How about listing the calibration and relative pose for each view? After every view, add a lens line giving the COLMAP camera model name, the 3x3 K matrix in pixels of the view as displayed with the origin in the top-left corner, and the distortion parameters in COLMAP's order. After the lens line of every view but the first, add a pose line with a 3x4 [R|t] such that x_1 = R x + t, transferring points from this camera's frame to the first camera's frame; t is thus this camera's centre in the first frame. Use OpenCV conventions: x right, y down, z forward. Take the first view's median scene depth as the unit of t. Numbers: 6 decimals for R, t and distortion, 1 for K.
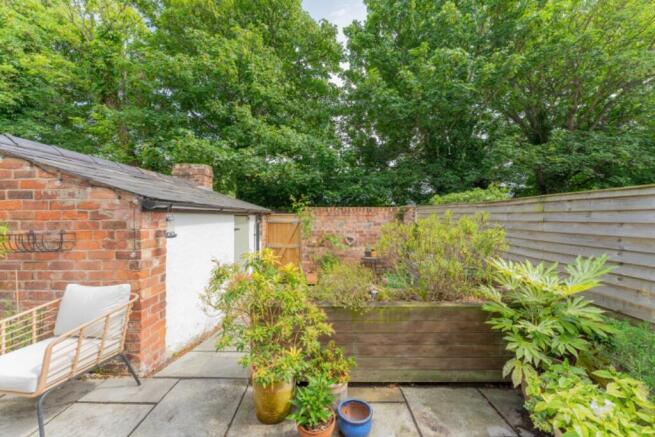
lens RADIAL K [[262.4, 0, 320.1], [0, 262.4, 215.0], [0, 0, 1]] dist [-0.002458, -0.000097]
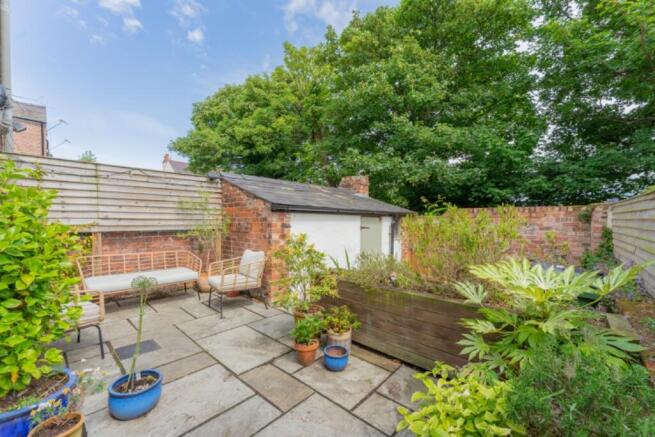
lens RADIAL K [[262.4, 0, 312.4], [0, 262.4, 221.7], [0, 0, 1]] dist [-0.002458, -0.000097]
pose [[0.714914, 0.009050, -0.699154, 0.283244], [-0.006025, 0.999959, 0.006782, 0.015569], [0.699187, -0.000636, 0.714939, -0.022179]]
